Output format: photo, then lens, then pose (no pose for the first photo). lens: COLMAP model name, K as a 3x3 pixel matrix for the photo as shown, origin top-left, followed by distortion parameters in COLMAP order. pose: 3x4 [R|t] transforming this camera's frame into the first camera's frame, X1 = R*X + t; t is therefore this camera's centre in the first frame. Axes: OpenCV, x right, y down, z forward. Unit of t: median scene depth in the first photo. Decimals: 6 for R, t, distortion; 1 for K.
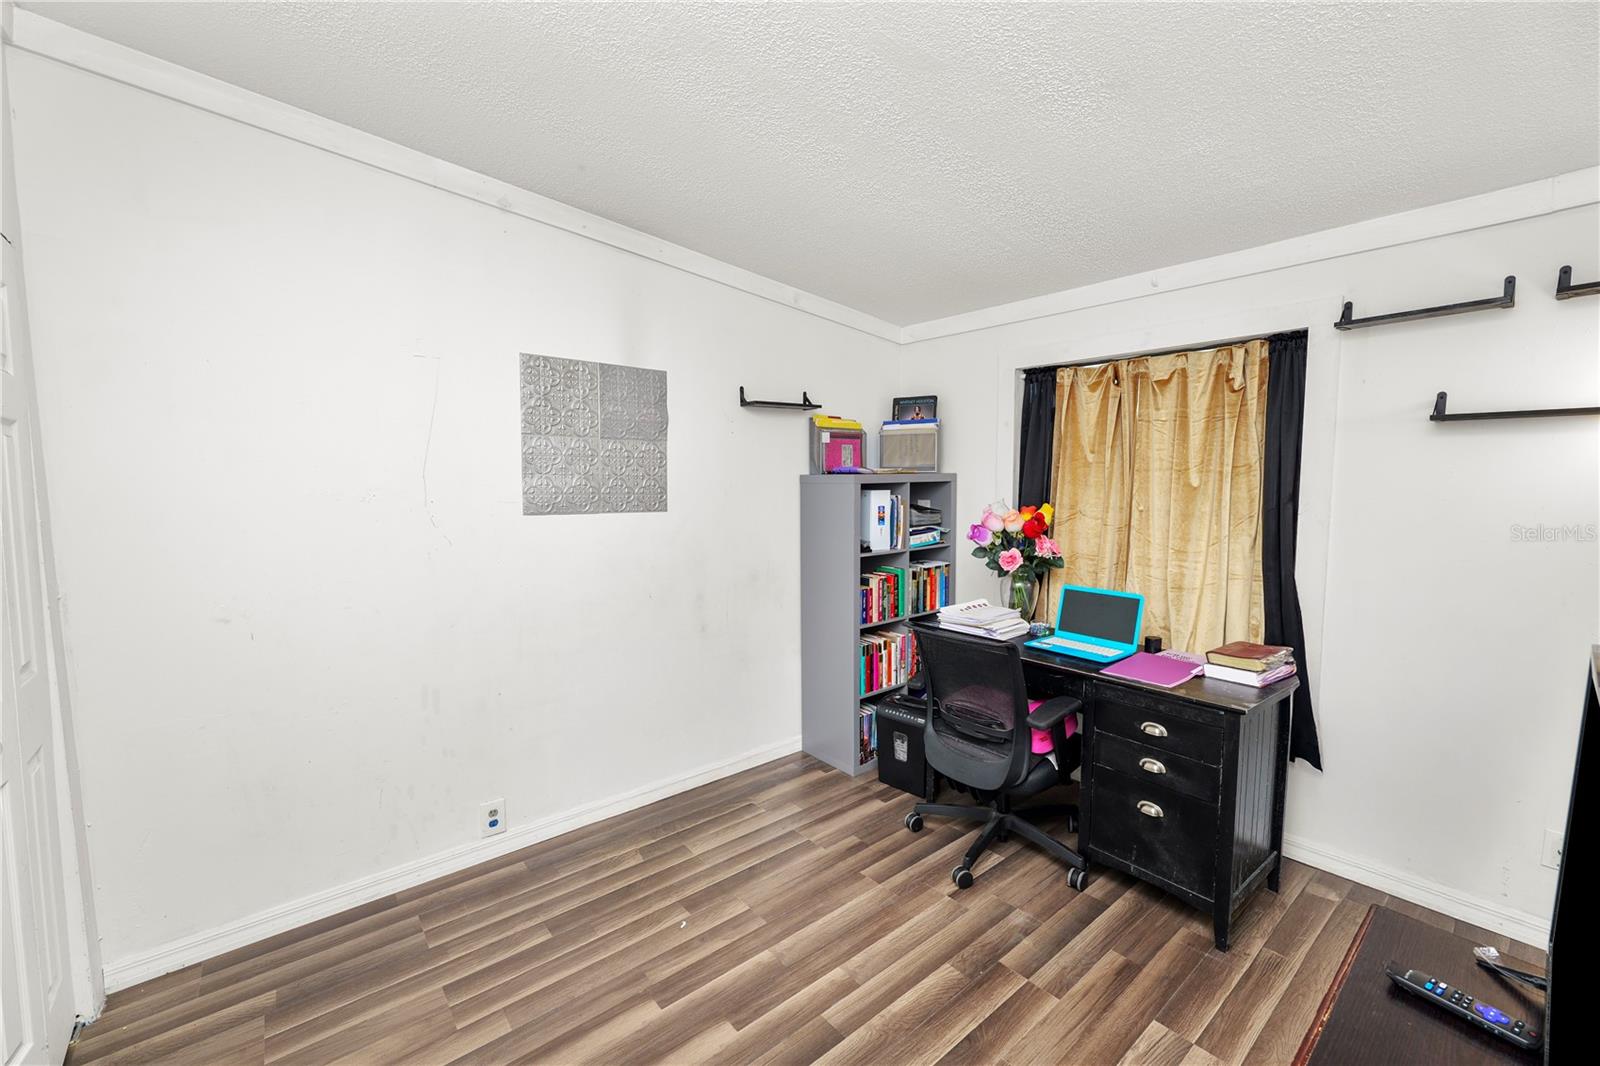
lens RADIAL K [[652.1, 0, 794.1], [0, 652.1, 525.2], [0, 0, 1]] dist [-0.013801, 0.001427]
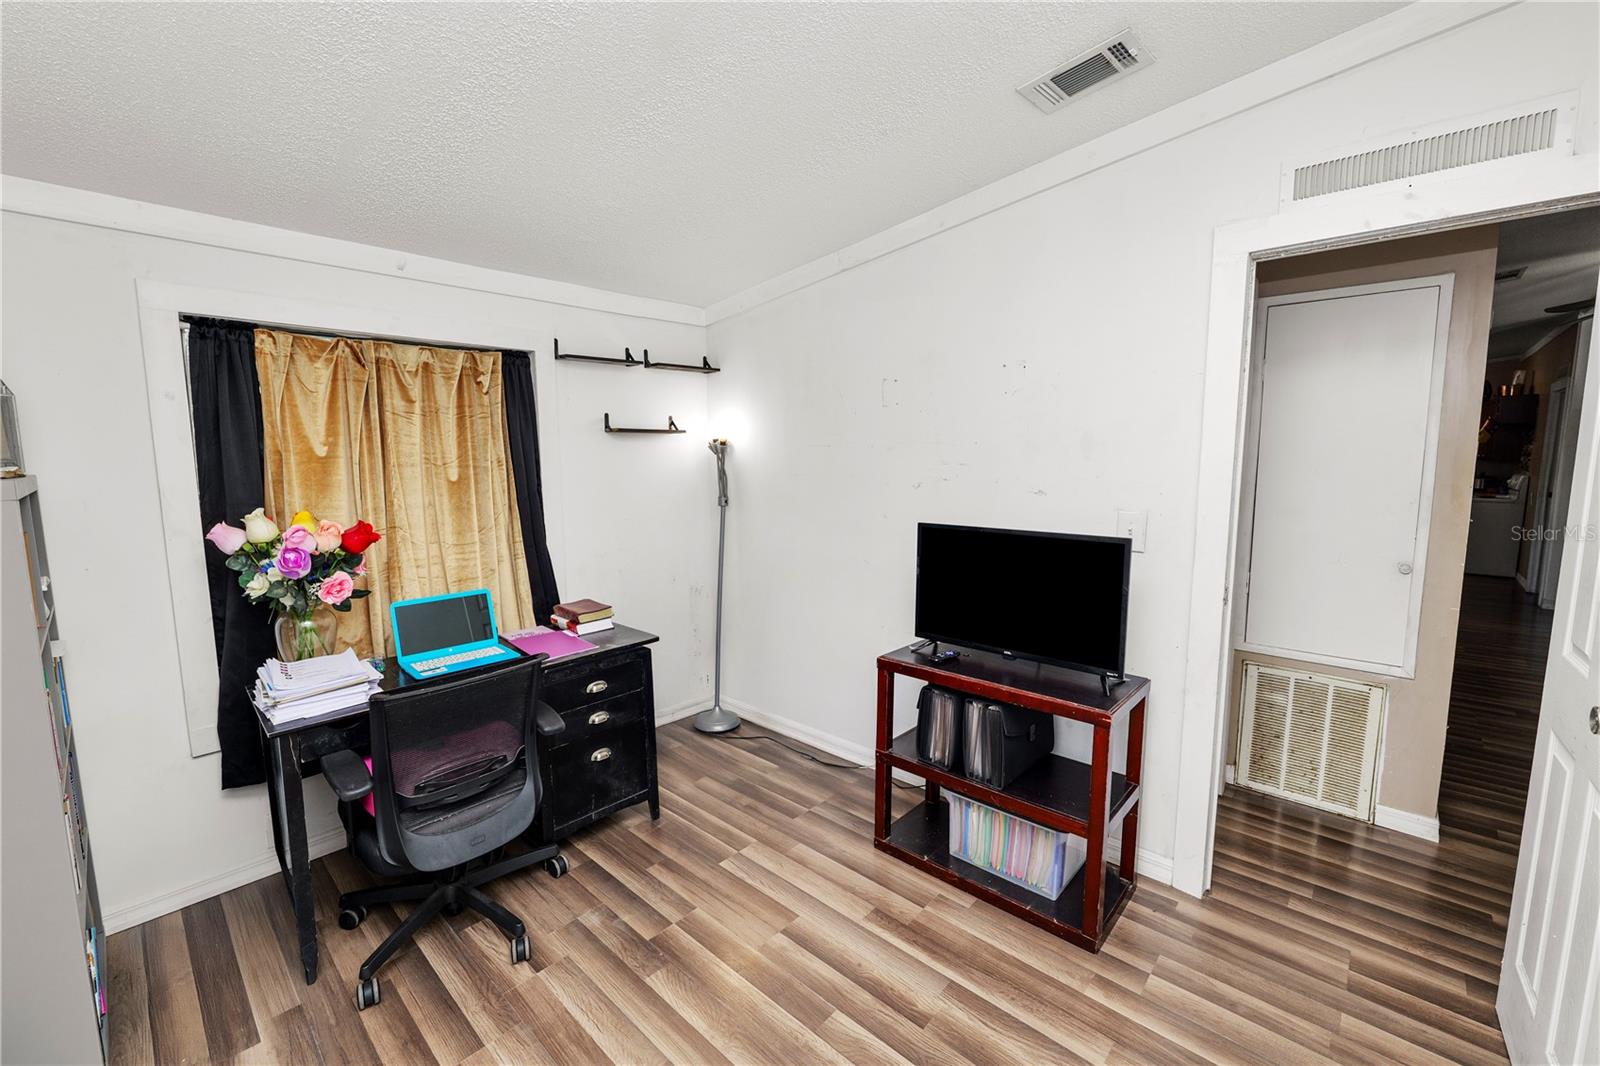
lens RADIAL K [[652.1, 0, 795.1], [0, 652.1, 536.2], [0, 0, 1]] dist [-0.013801, 0.001427]
pose [[-0.135677, -0.107988, 0.984850, -0.573817], [0.095513, 0.987987, 0.121490, -0.056324], [-0.986138, 0.110549, -0.123733, 0.714842]]
